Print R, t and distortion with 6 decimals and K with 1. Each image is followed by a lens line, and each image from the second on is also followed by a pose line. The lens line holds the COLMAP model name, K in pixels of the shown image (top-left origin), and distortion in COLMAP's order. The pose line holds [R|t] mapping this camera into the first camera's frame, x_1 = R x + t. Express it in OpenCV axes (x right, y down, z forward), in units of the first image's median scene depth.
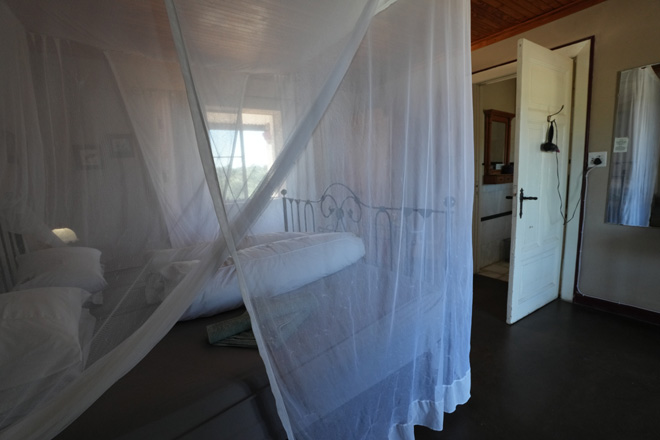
lens RADIAL K [[303.8, 0, 330.0], [0, 303.8, 220.0], [0, 0, 1]] dist [-0.067074, 0.024085]
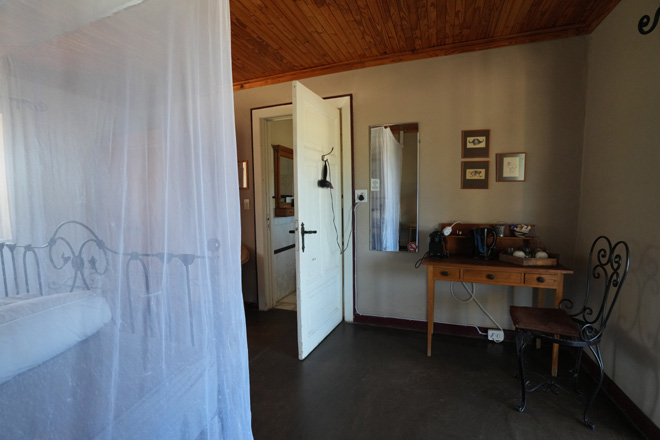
lens RADIAL K [[303.8, 0, 330.0], [0, 303.8, 220.0], [0, 0, 1]] dist [-0.067074, 0.024085]
pose [[0.821629, -0.012808, 0.569878, 0.116991], [0.067393, 0.994918, -0.074803, -0.028075], [-0.566024, 0.099866, 0.818317, 0.081276]]
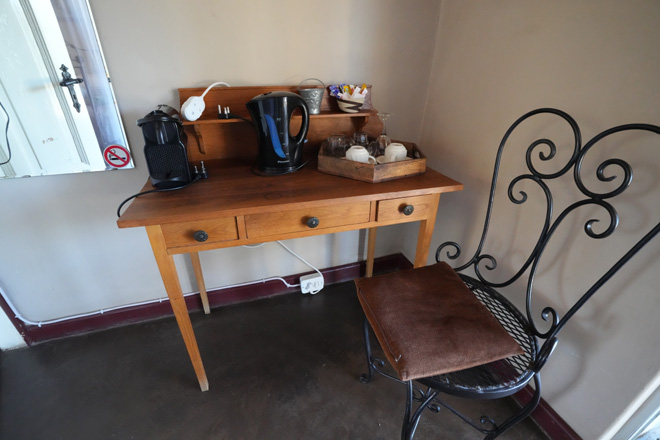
lens RADIAL K [[303.8, 0, 330.0], [0, 303.8, 220.0], [0, 0, 1]] dist [-0.067074, 0.024085]
pose [[0.280191, -0.406118, 0.869805, 0.562976], [0.119039, 0.913805, 0.388316, -0.035025], [-0.952535, -0.005262, 0.304384, 0.339153]]
